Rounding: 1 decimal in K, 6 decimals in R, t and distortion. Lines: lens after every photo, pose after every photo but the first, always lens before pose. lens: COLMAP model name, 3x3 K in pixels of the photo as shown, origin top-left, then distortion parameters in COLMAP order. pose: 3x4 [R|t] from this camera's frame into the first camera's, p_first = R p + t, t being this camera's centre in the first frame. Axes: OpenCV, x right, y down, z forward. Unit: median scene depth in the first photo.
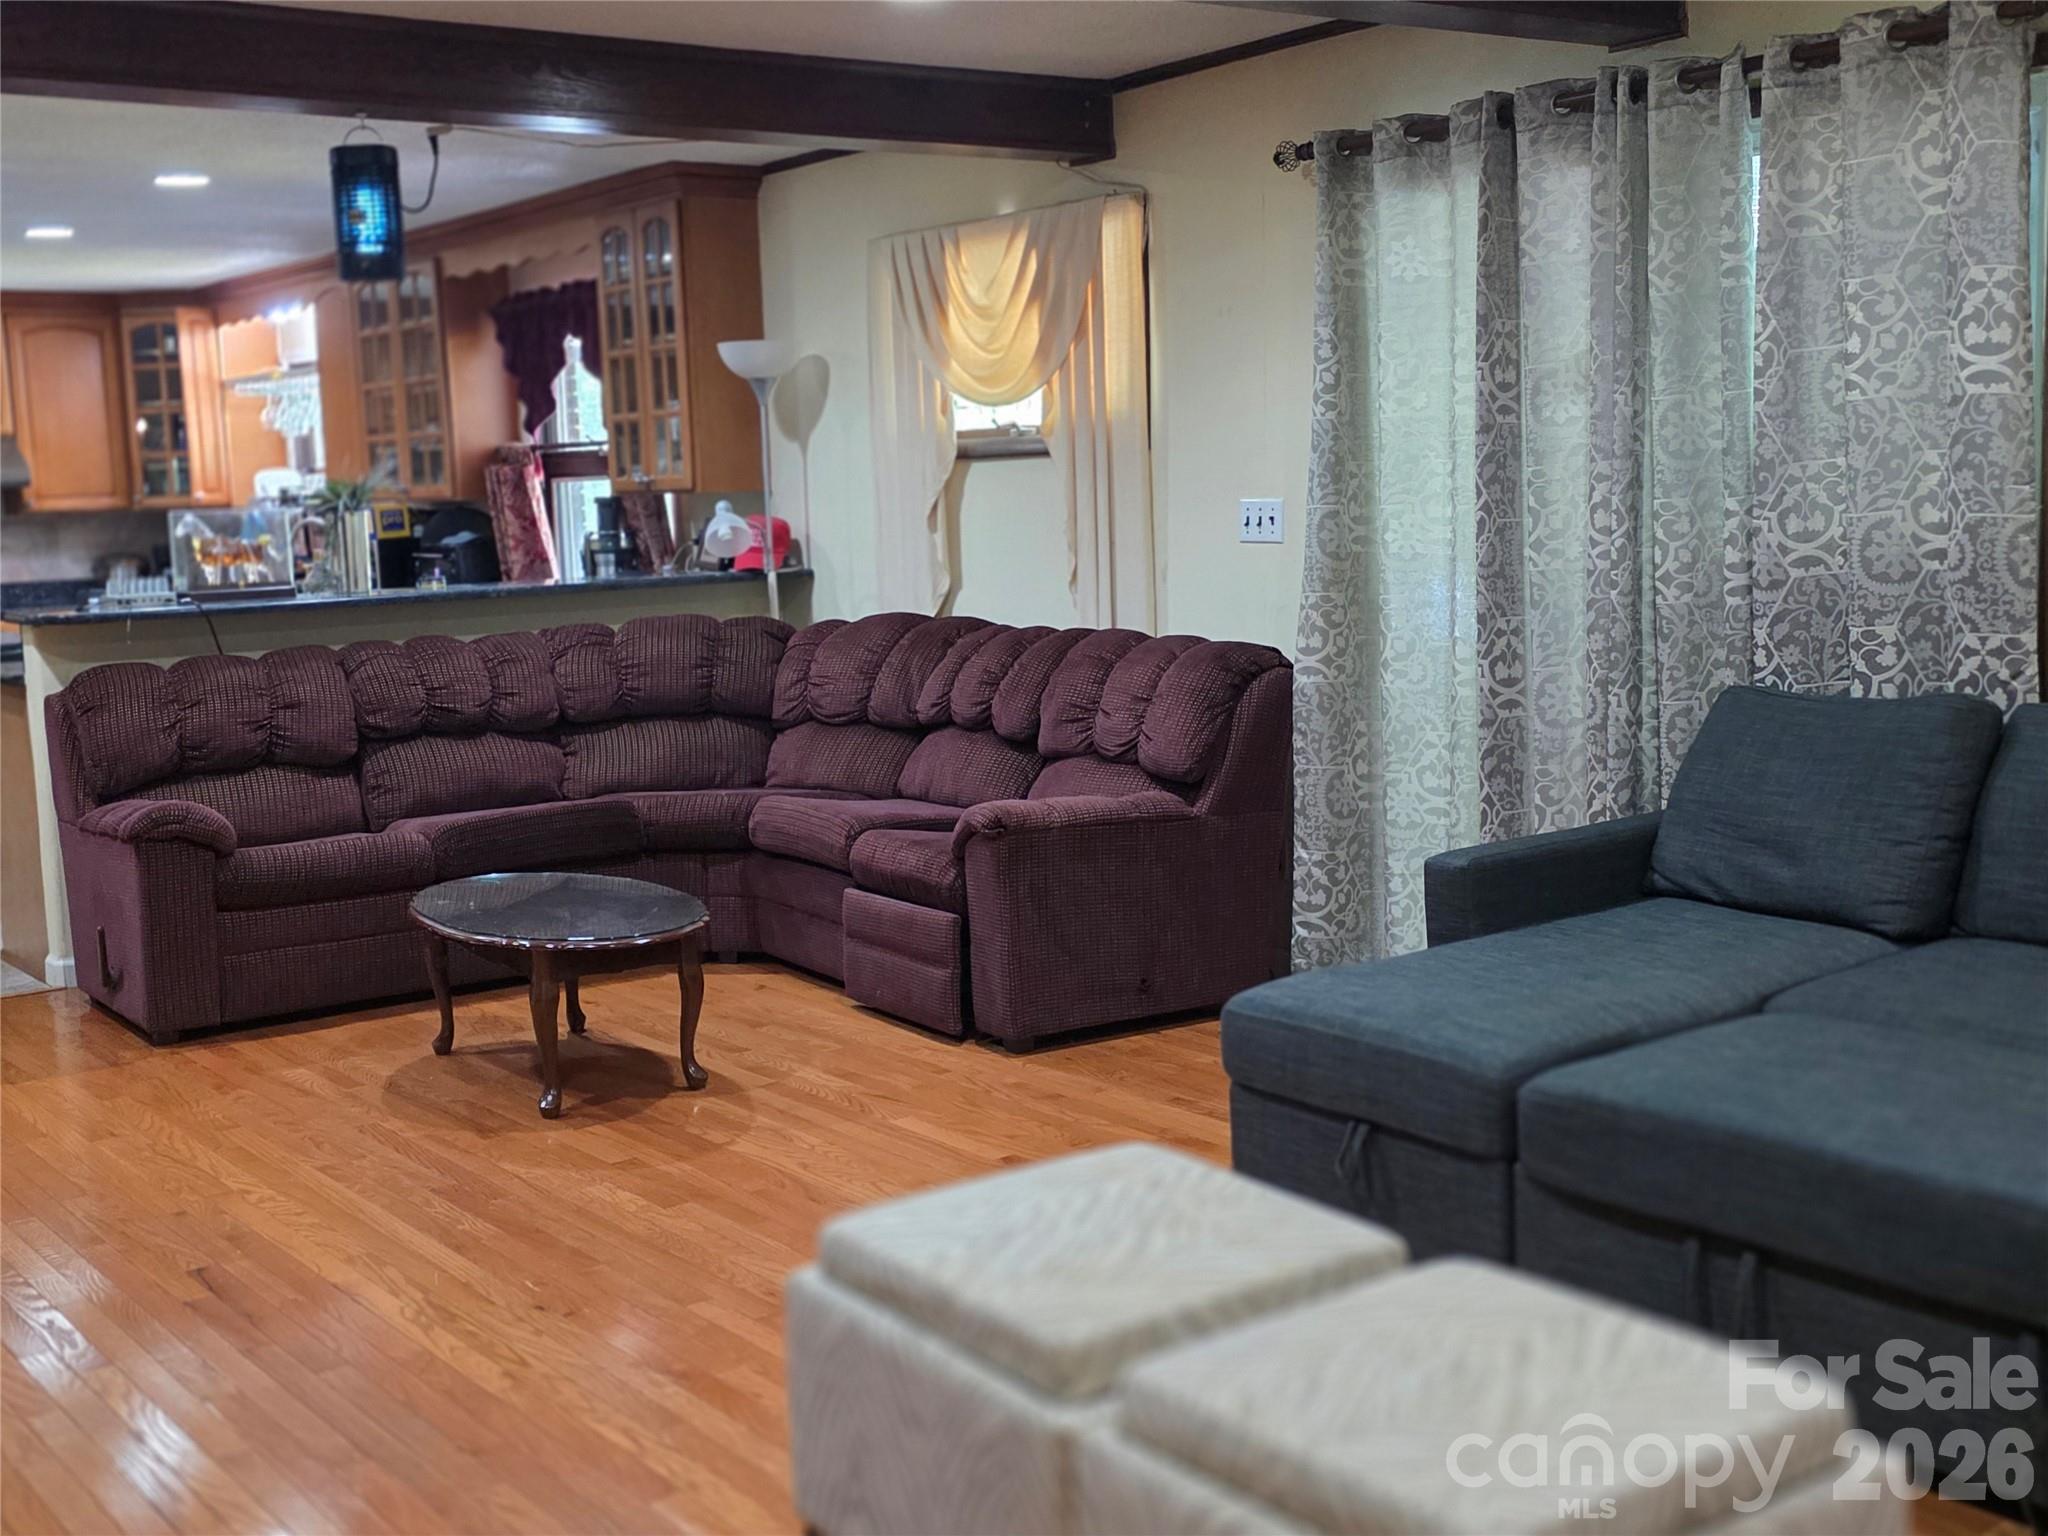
lens RADIAL K [[2339.7, 0, 1023.7], [0, 2339.7, 763.3], [0, 0, 1]] dist [0.088354, 0.000000]
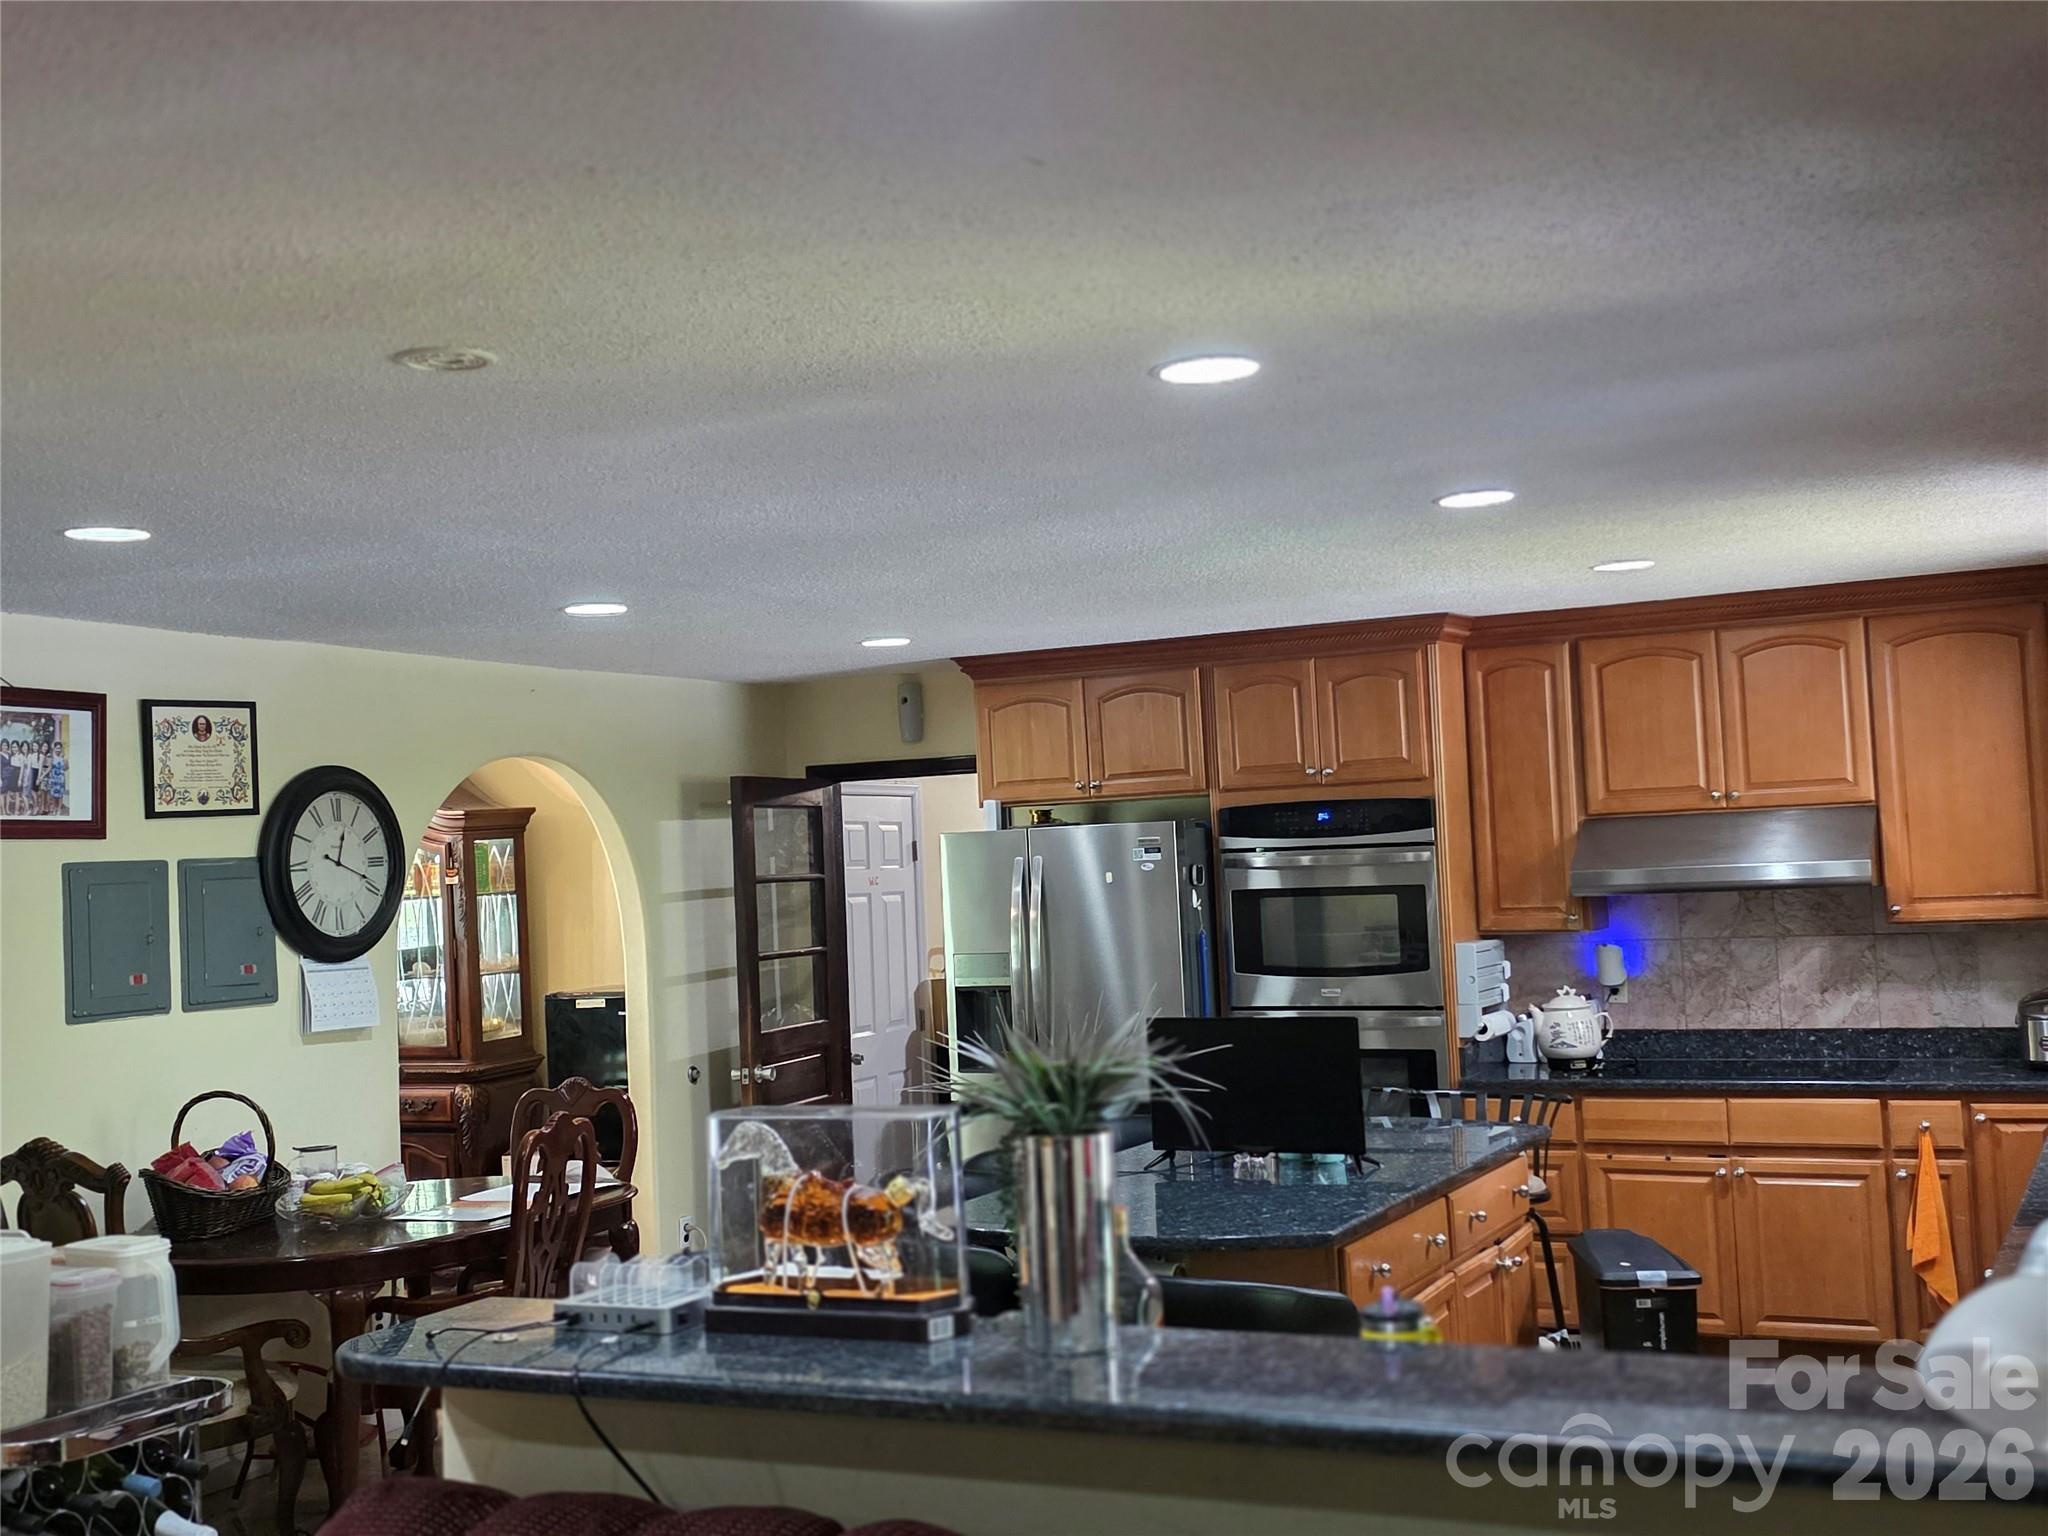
lens RADIAL K [[2339.7, 0, 1034.7], [0, 2339.7, 758.9], [0, 0, 1]] dist [0.088354, 0.000000]
pose [[0.459644, -0.024073, -0.887777, 0.033482], [-0.081029, 0.994326, -0.068915, -0.087245], [0.884399, 0.103612, 0.455085, 0.509653]]
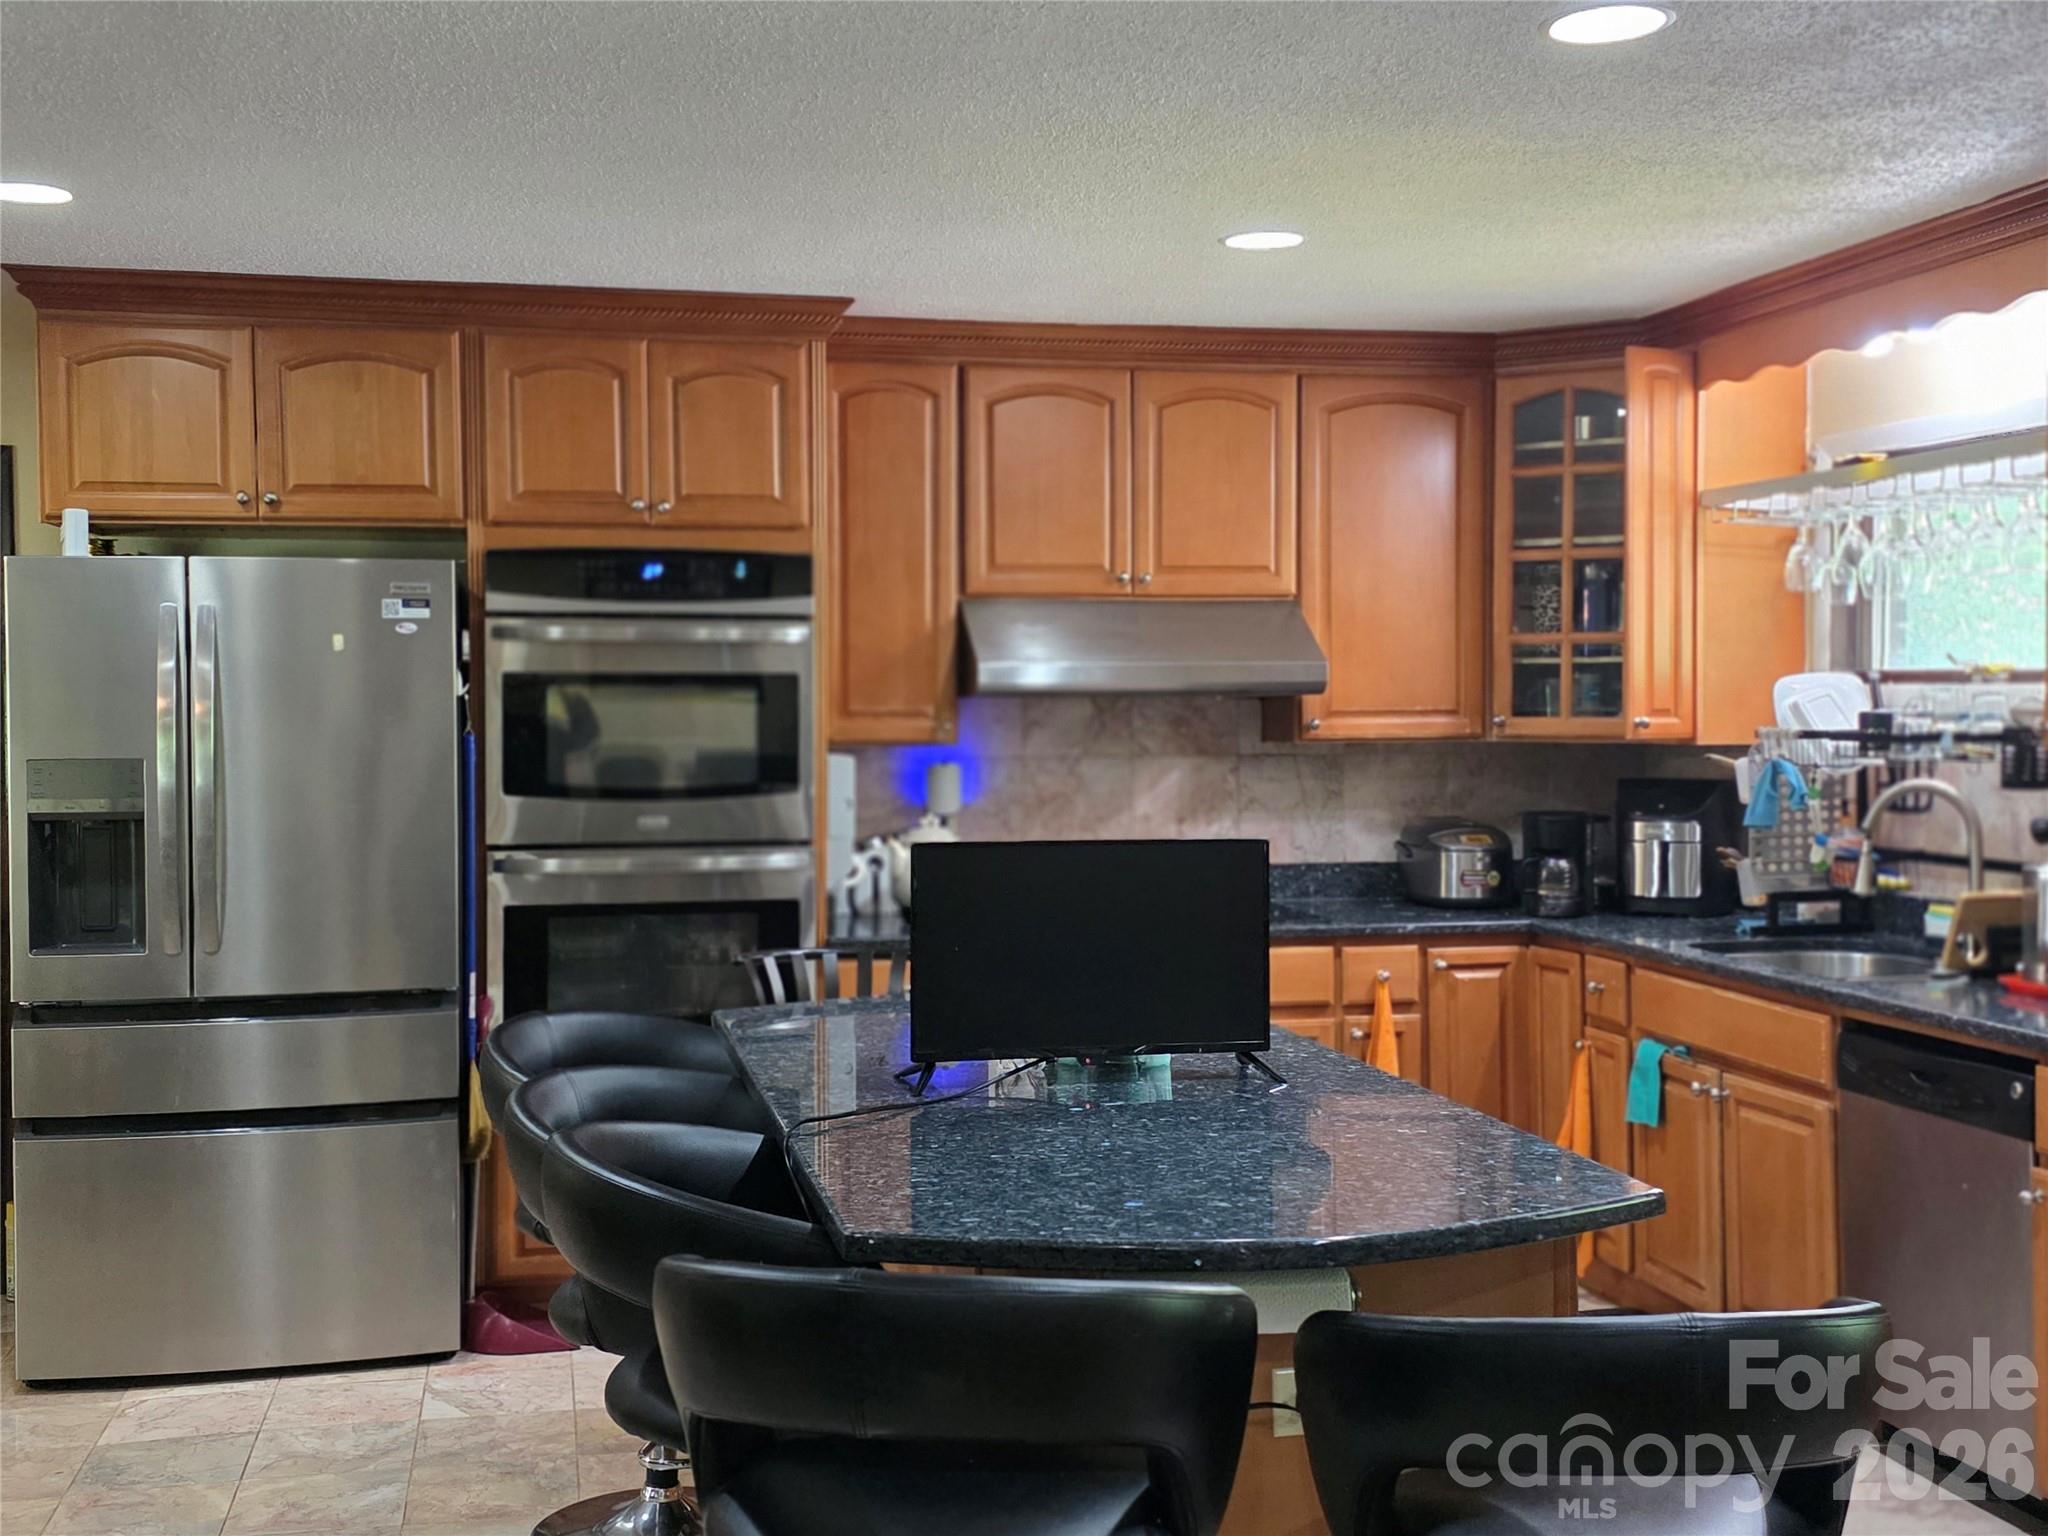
lens RADIAL K [[2339.7, 0, 1035.8], [0, 2339.7, 765.2], [0, 0, 1]] dist [0.088354, 0.000000]
pose [[0.914880, 0.048466, -0.400806, -0.263726], [-0.080712, 0.994684, -0.063955, -0.061555], [0.395575, 0.090861, 0.913928, 0.495566]]
